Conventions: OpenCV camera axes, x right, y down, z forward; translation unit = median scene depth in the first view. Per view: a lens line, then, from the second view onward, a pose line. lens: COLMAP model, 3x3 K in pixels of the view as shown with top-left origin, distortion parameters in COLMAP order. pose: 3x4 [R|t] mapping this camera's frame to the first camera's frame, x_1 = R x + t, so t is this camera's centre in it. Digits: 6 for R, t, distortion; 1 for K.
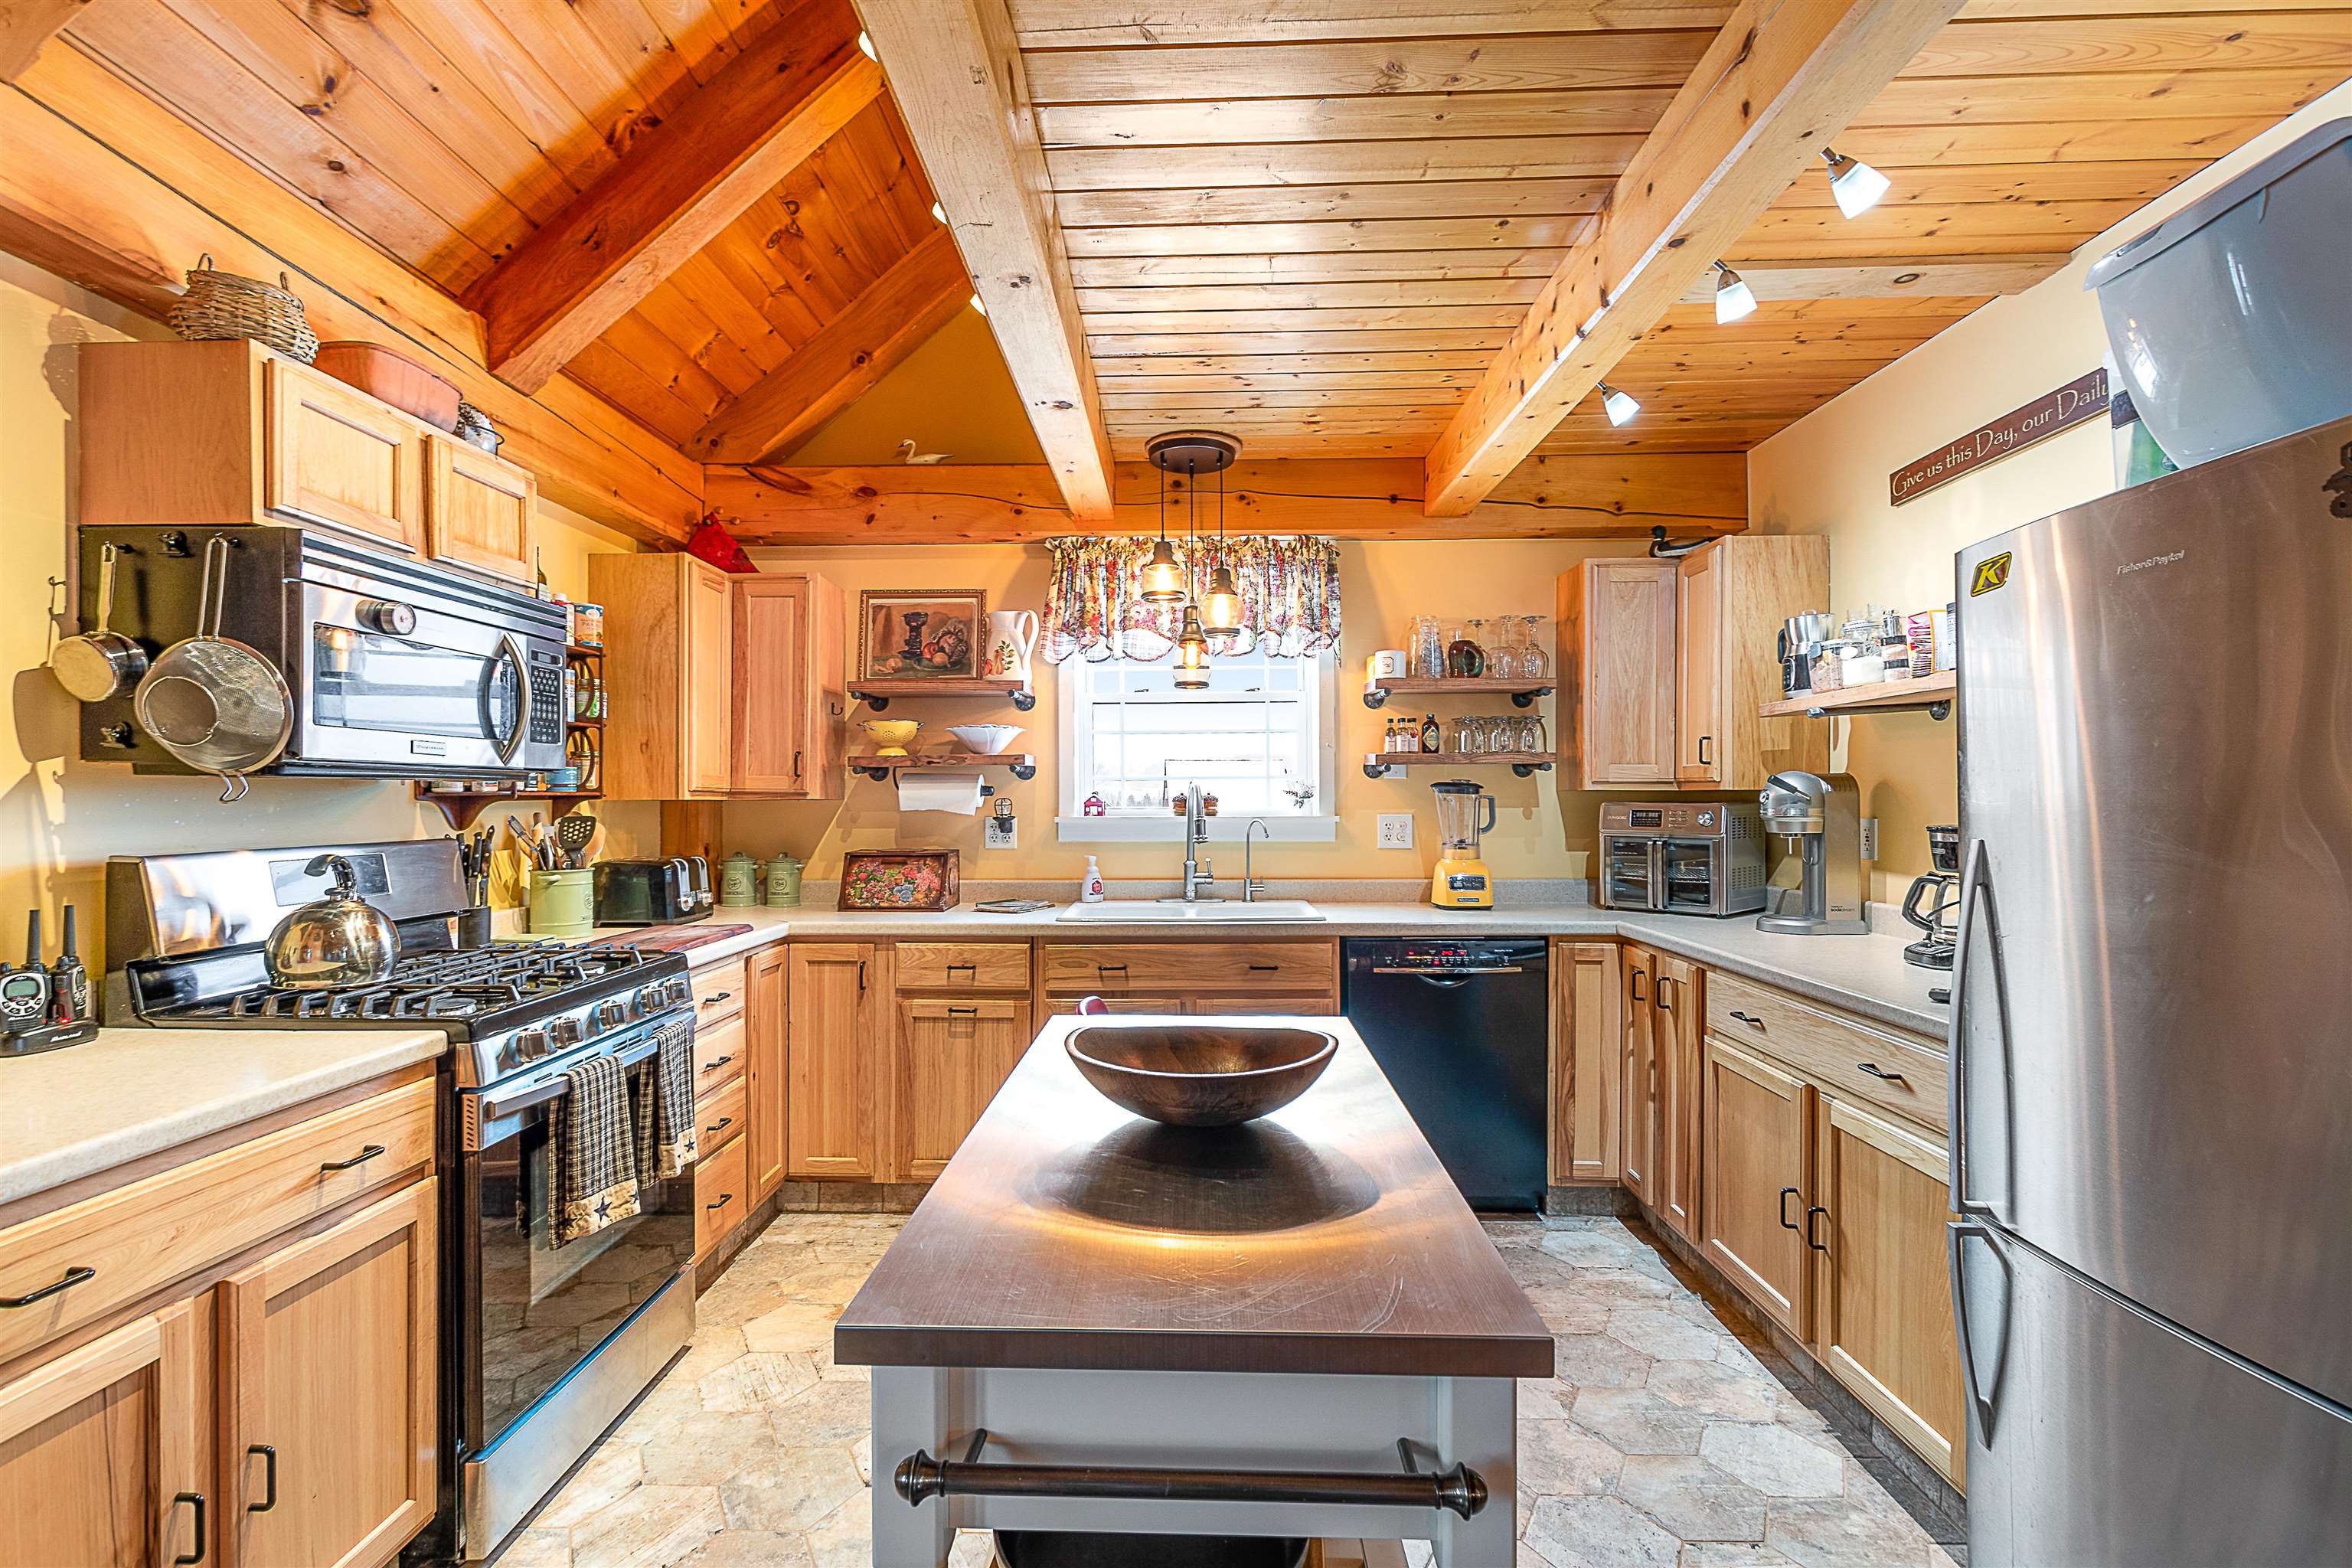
lens RADIAL K [[1078.1, 0, 1173.7], [0, 1078.1, 791.5], [0, 0, 1]] dist [0.004215, -0.001025]
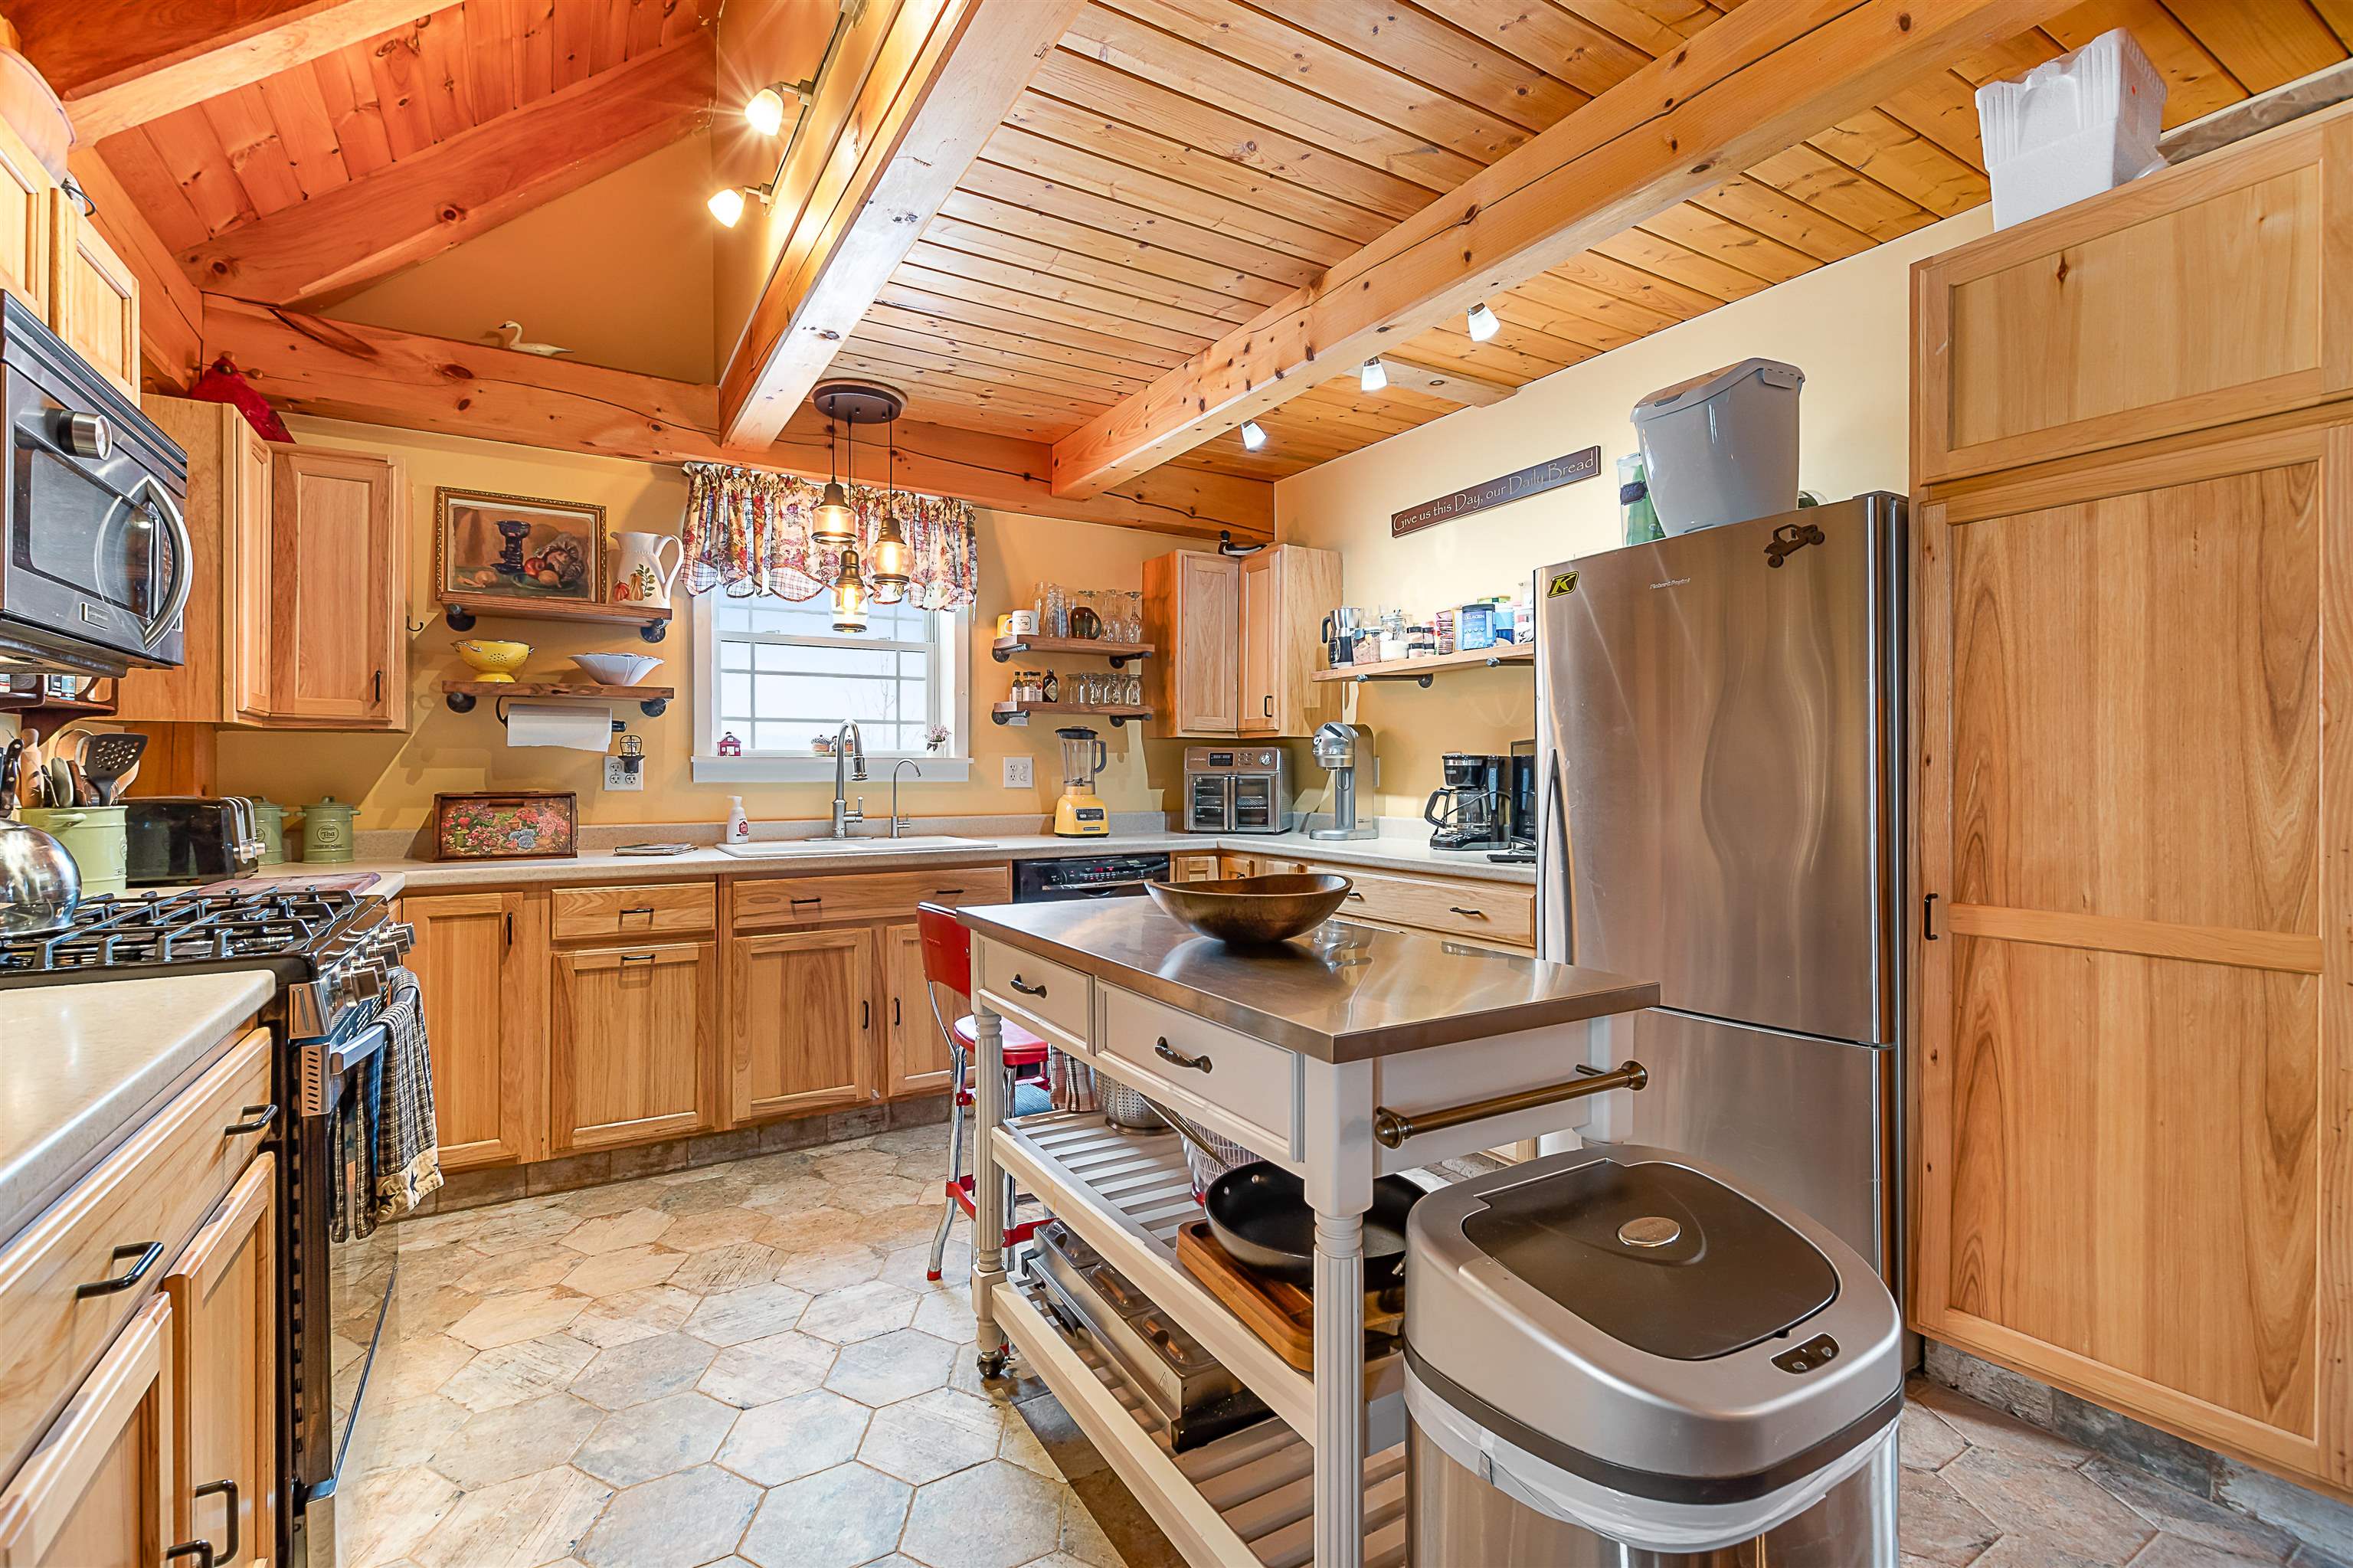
lens RADIAL K [[1034.9, 0, 1173.7], [0, 1034.9, 772.6], [0, 0, 1]] dist [0.006070, -0.003752]
pose [[0.842692, 0.001443, 0.538394, -0.260756], [-0.004089, 0.999985, 0.003720, 0.035270], [-0.538381, -0.005336, 0.842685, 0.002276]]
